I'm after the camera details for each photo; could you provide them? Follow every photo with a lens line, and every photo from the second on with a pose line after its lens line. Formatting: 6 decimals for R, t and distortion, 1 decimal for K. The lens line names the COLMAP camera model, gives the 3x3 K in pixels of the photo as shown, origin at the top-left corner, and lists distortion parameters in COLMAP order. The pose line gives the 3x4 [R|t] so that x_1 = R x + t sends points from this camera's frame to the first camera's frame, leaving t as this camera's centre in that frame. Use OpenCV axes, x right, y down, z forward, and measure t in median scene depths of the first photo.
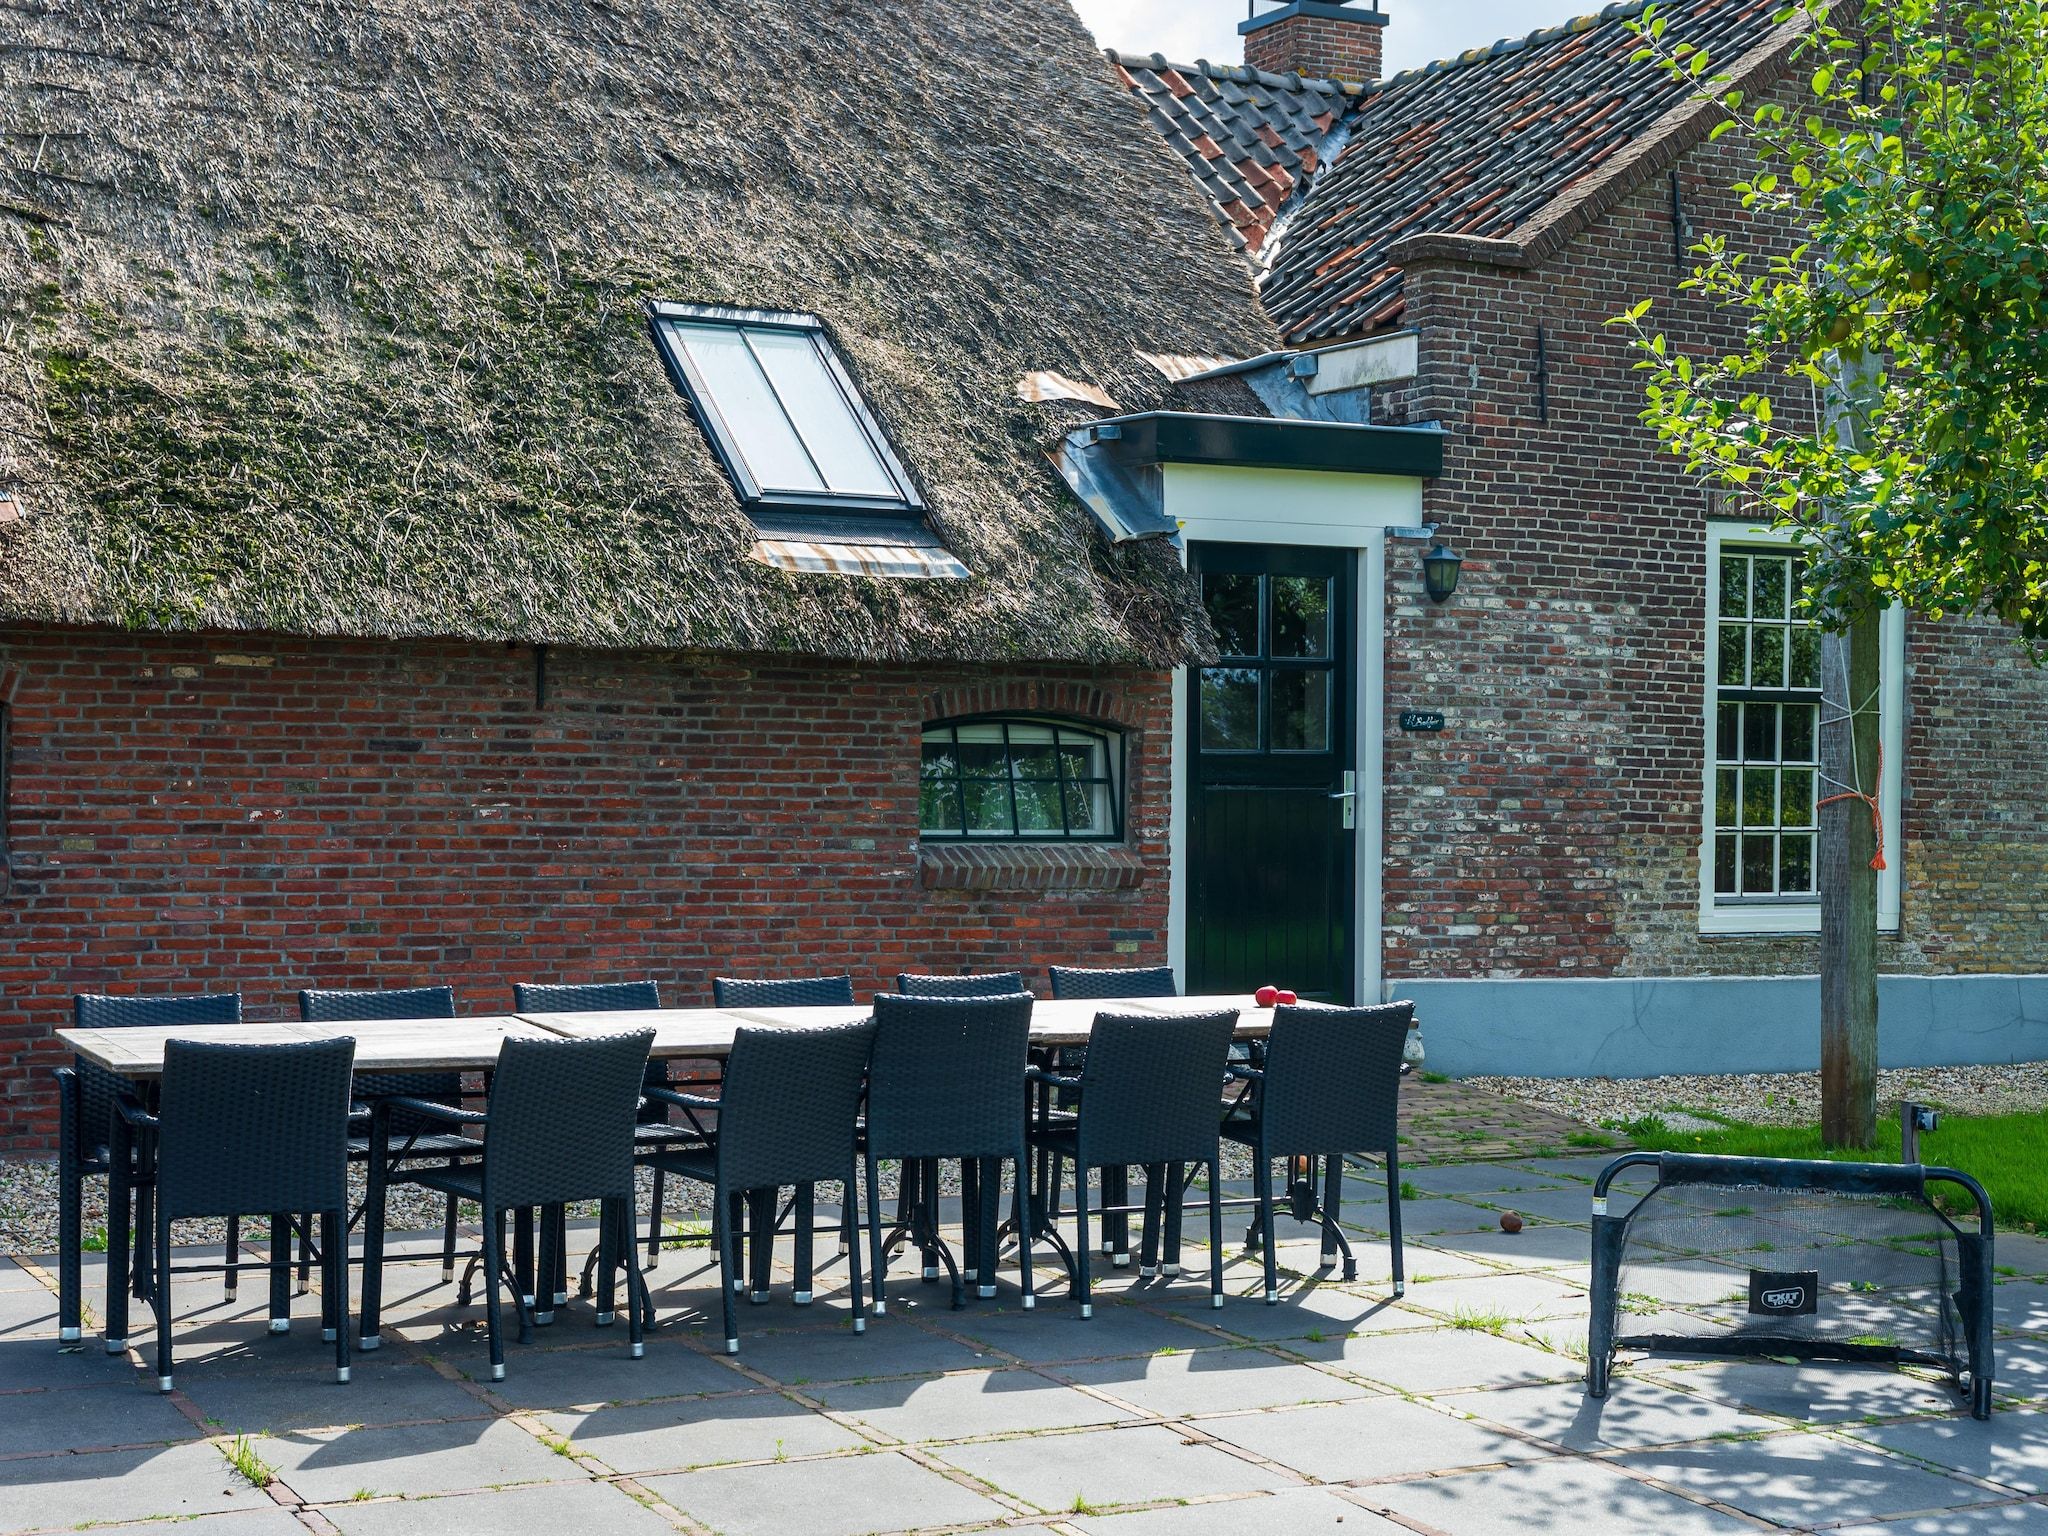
lens RADIAL K [[3159.6, 0, 1055.2], [0, 3159.6, 765.0], [0, 0, 1]] dist [-0.003456, -0.011059]
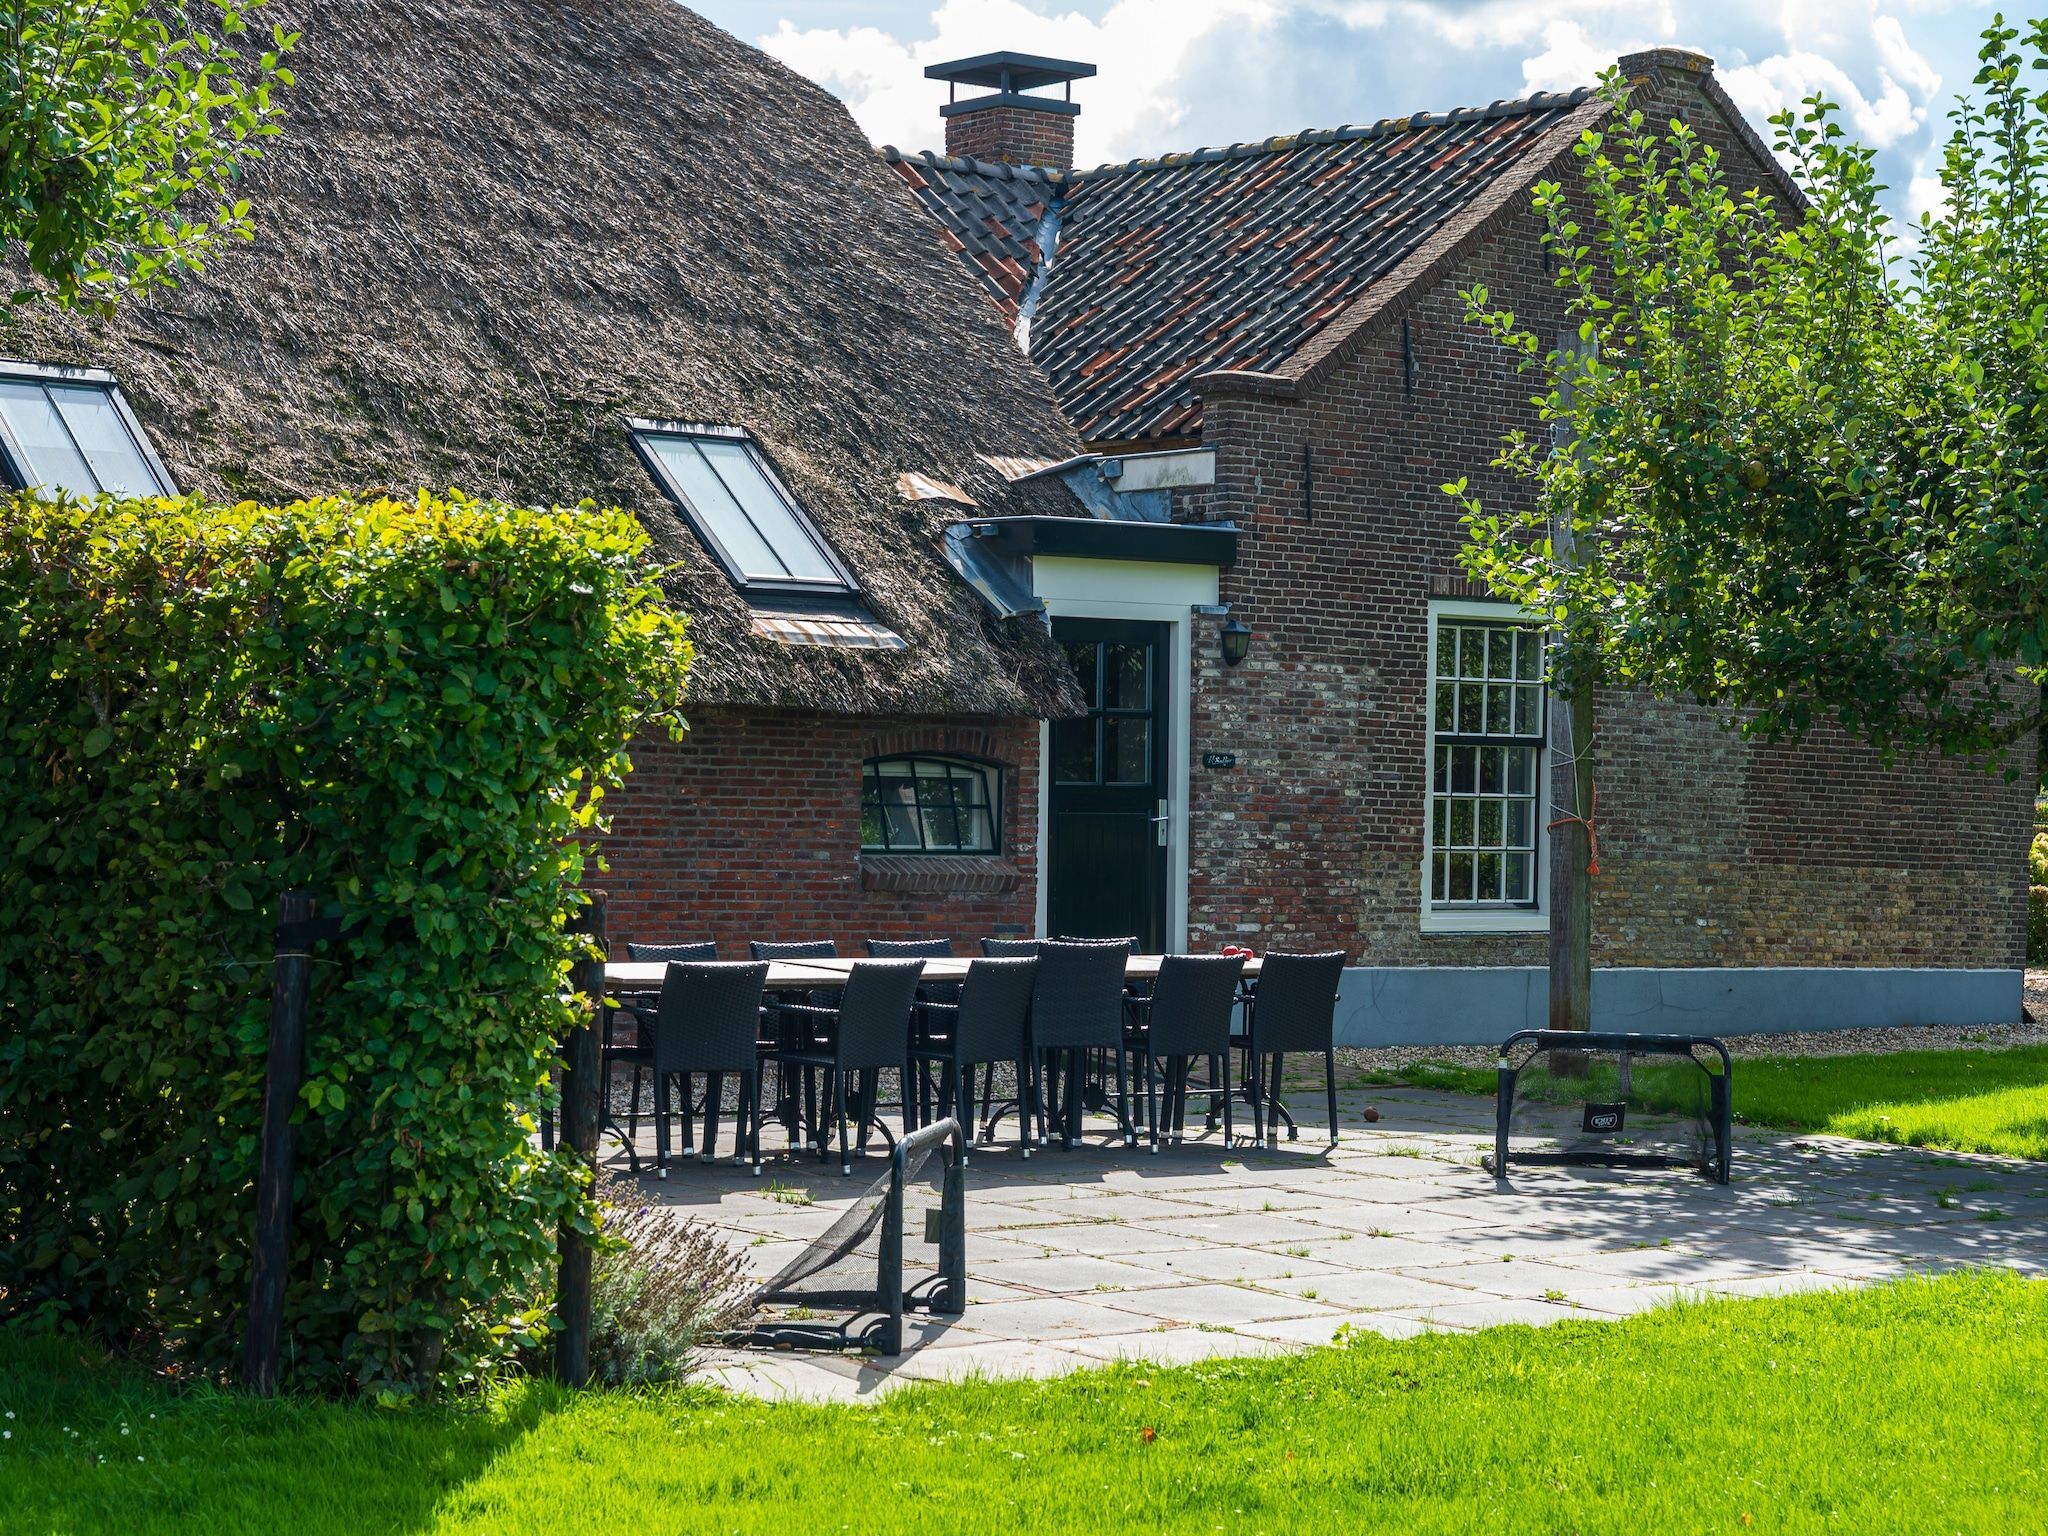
lens RADIAL K [[4149.2, 0, 1024.0], [0, 4149.2, 768.0], [0, 0, 1]] dist [0.005126, -0.045271]
pose [[0.983125, 0.006180, 0.182828, -0.260320], [-0.005222, 0.999970, -0.005724, -0.000958], [-0.182858, 0.004673, 0.983128, -0.603124]]
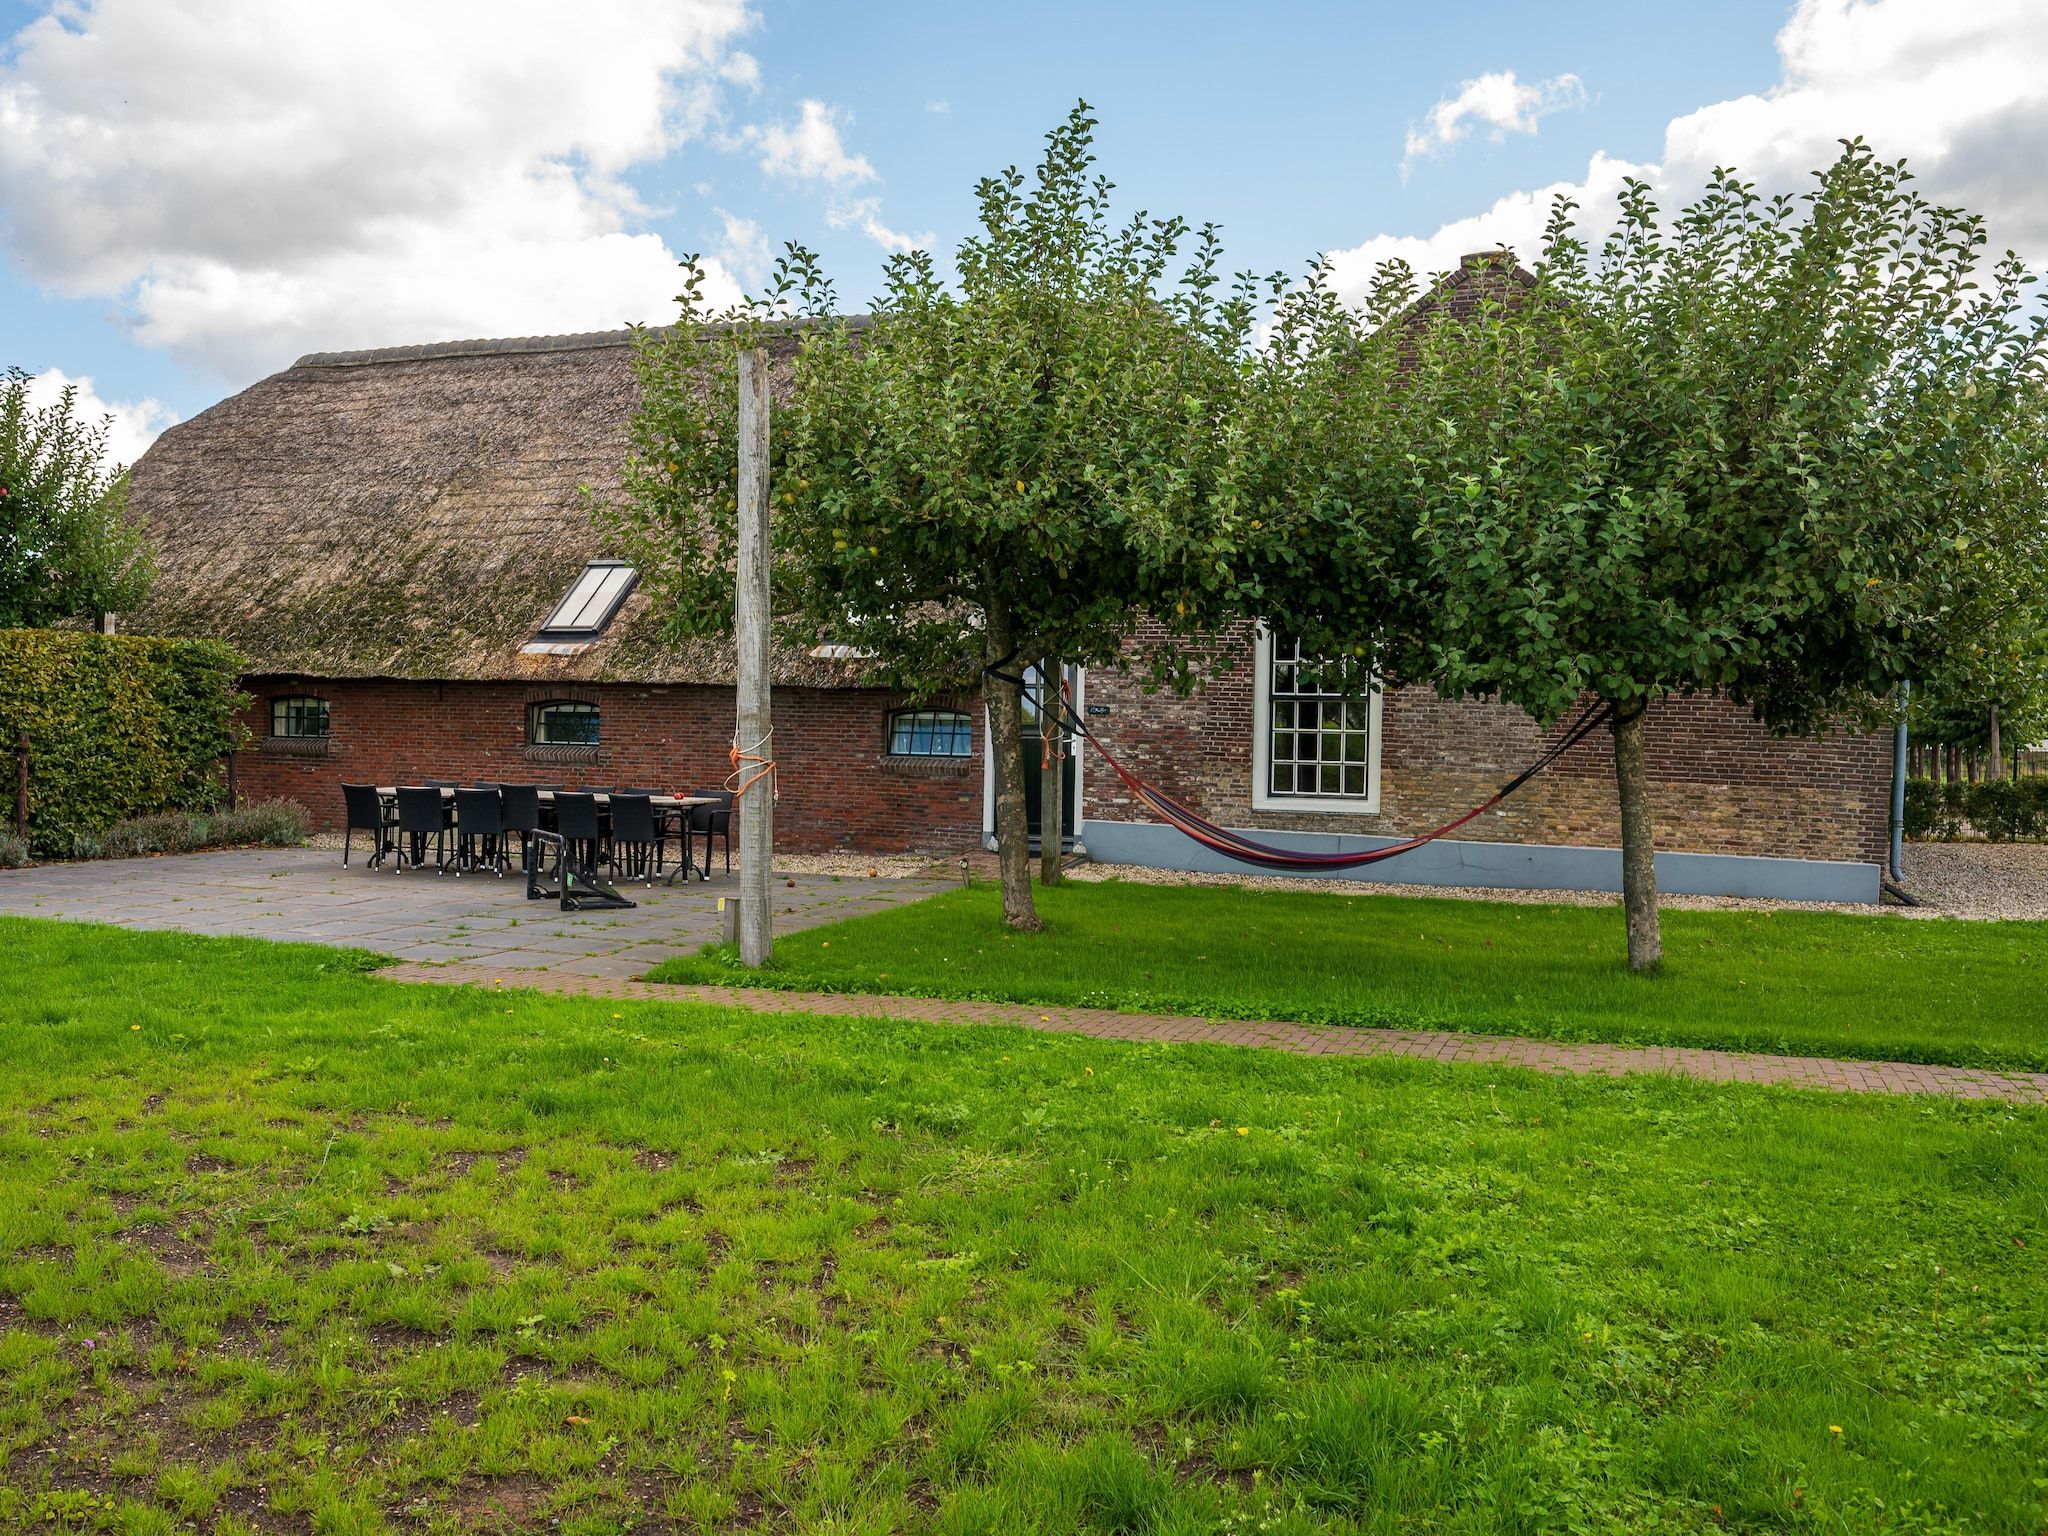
lens RADIAL K [[1839.7, 0, 923.2], [0, 1839.7, 778.8], [0, 0, 1]] dist [-0.001347, 0.001941]
pose [[0.626827, 0.022364, -0.778837, 1.091917], [-0.014050, 0.999750, 0.017400, 0.015131], [0.779032, 0.000036, 0.626985, 0.045523]]
